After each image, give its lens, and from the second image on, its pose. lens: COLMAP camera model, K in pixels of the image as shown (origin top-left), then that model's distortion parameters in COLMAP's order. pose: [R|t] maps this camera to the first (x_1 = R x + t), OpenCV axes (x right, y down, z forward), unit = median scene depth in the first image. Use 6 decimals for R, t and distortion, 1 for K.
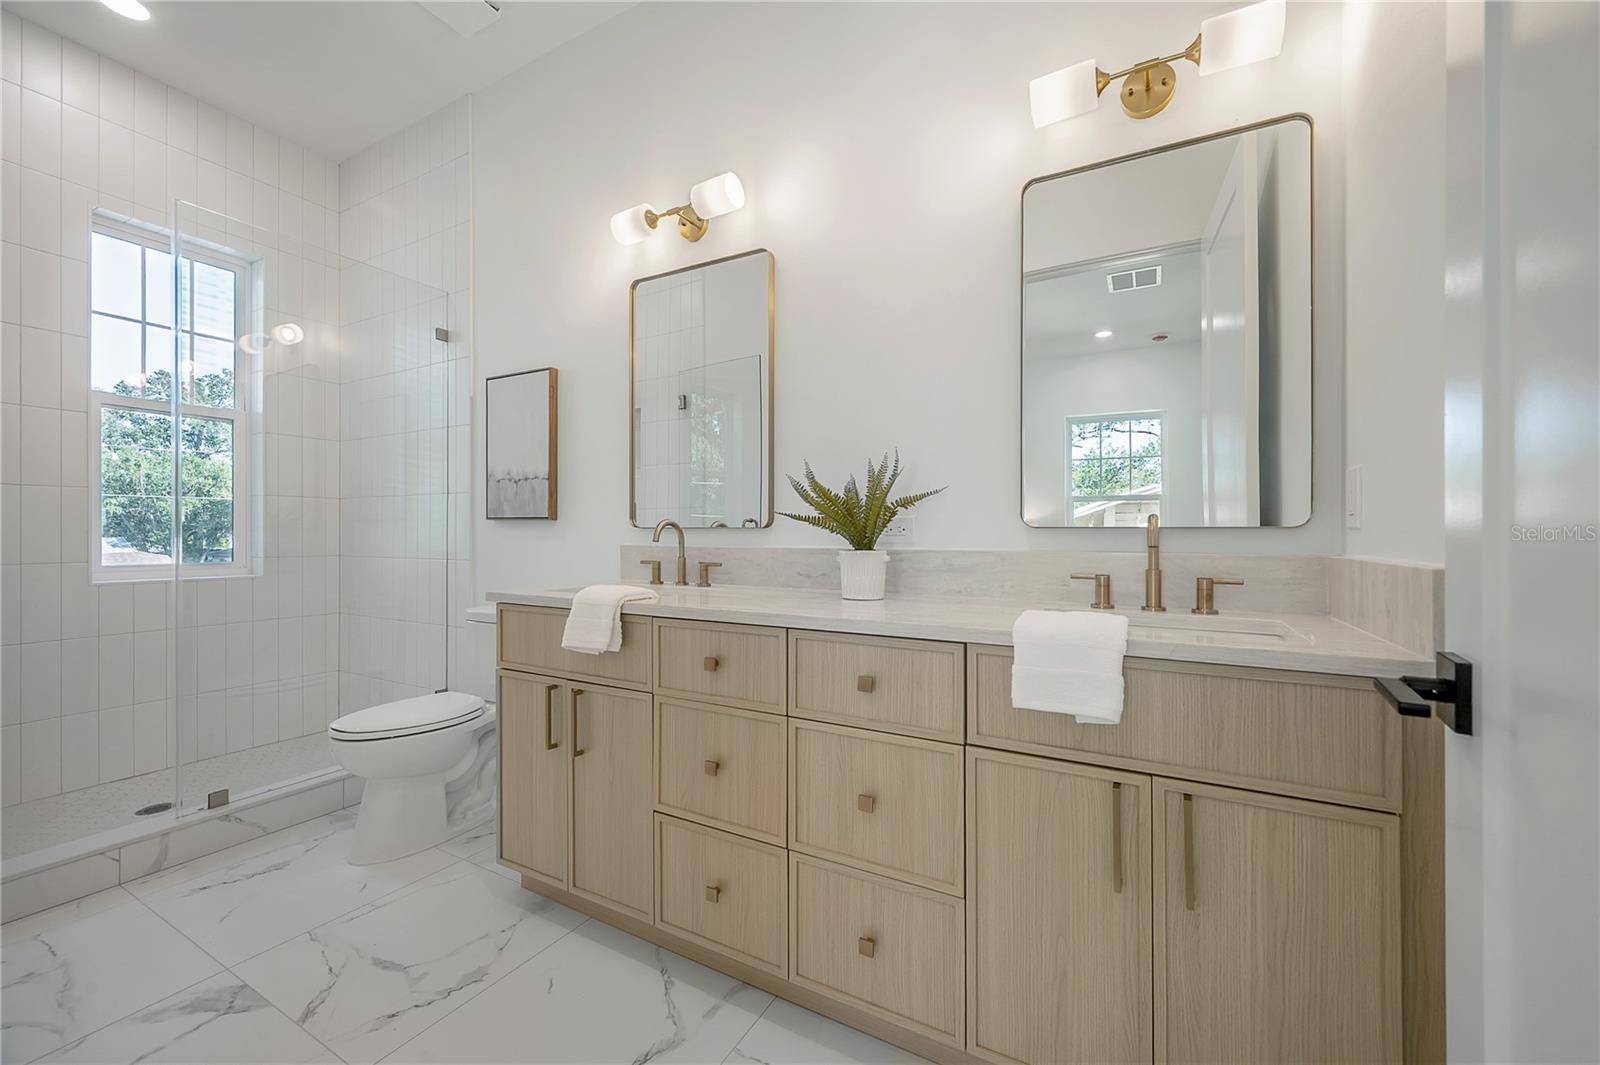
lens RADIAL K [[639.7, 0, 803.9], [0, 639.7, 536.6], [0, 0, 1]] dist [-0.001575, 0.000567]
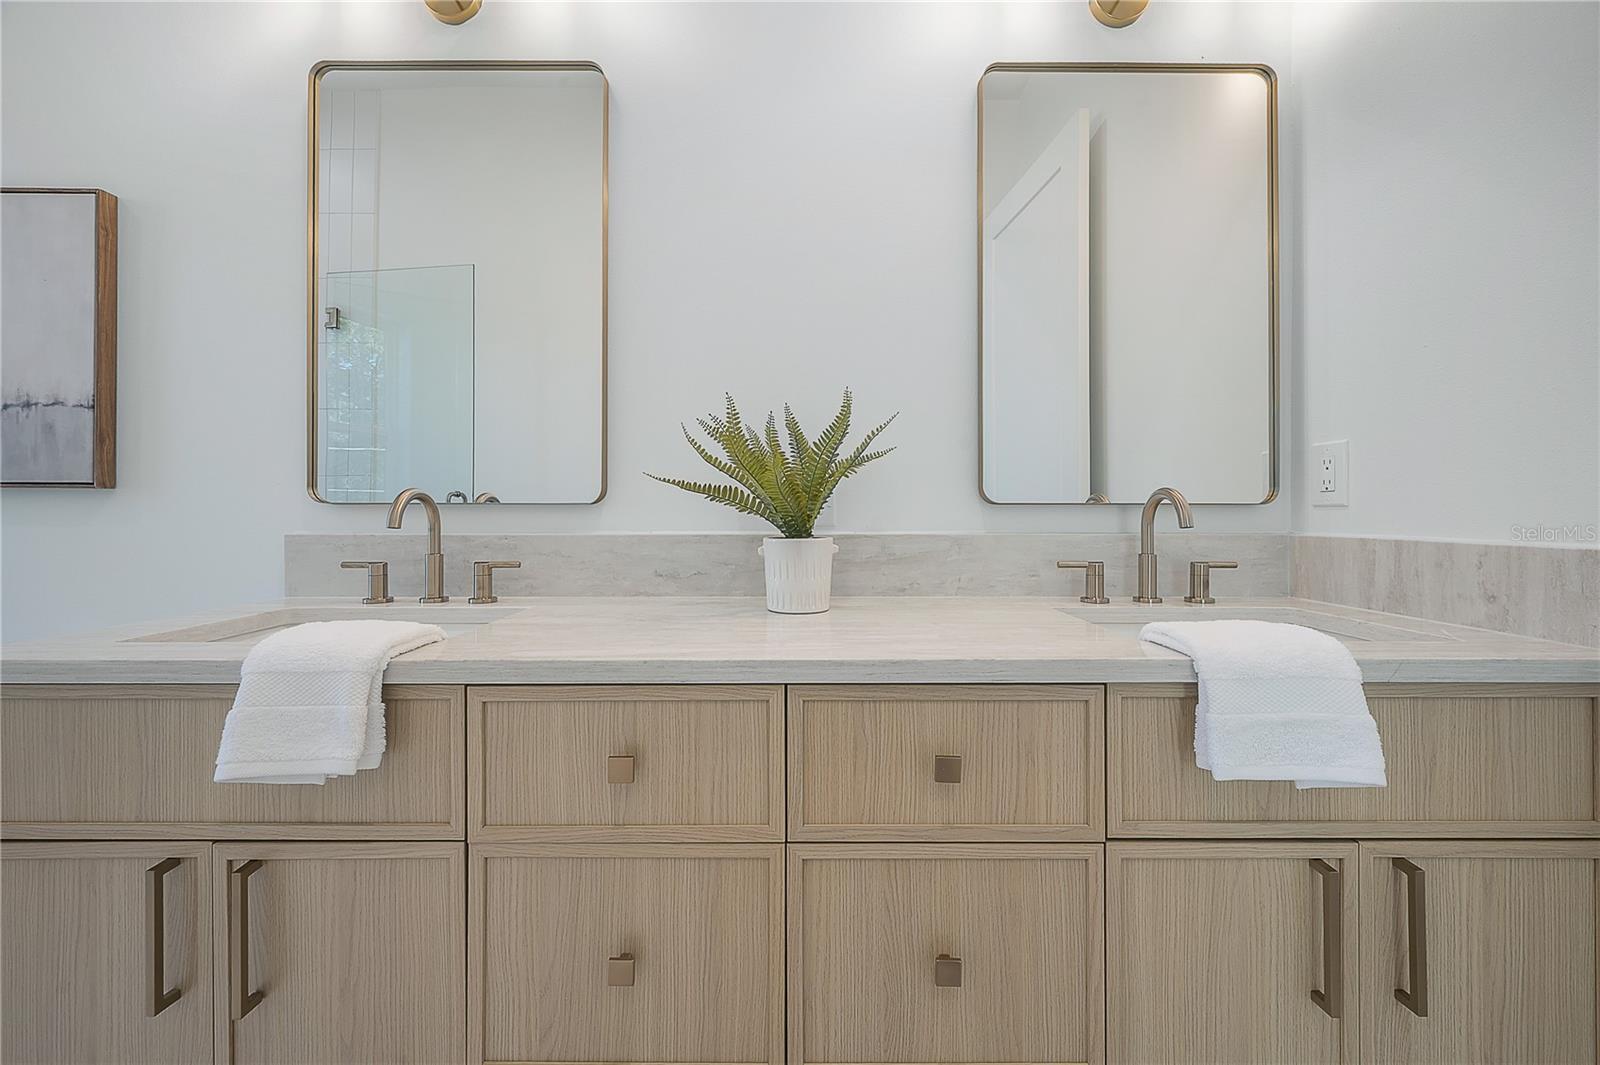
lens RADIAL K [[639.7, 0, 795.2], [0, 639.7, 512.3], [0, 0, 1]] dist [-0.001575, 0.000567]
pose [[0.874204, -0.004012, 0.485543, -0.306523], [0.005071, 0.999987, -0.000868, -0.005522], [-0.485533, 0.003221, 0.874213, 0.546154]]
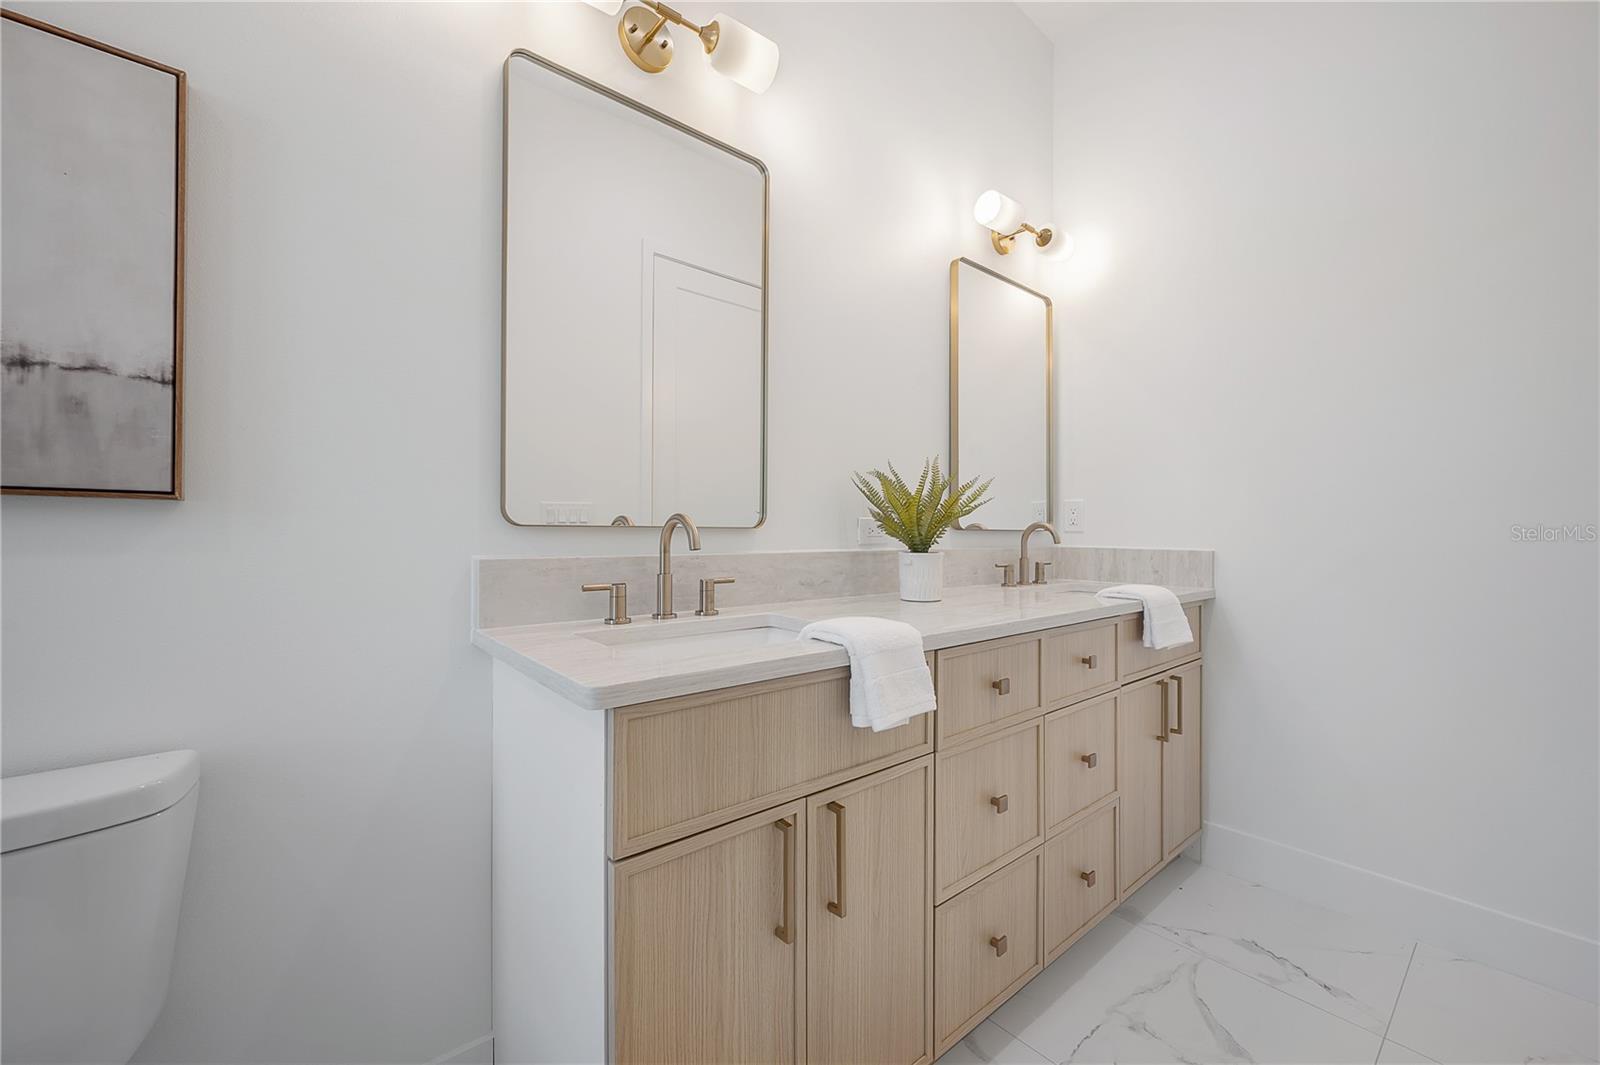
lens RADIAL K [[639.7, 0, 791.9], [0, 639.7, 540.9], [0, 0, 1]] dist [-0.001575, 0.000567]
pose [[0.357002, -0.012673, 0.934017, -1.201265], [0.002449, 0.999917, 0.012631, -0.012350], [-0.934100, -0.002222, 0.357004, 1.081886]]
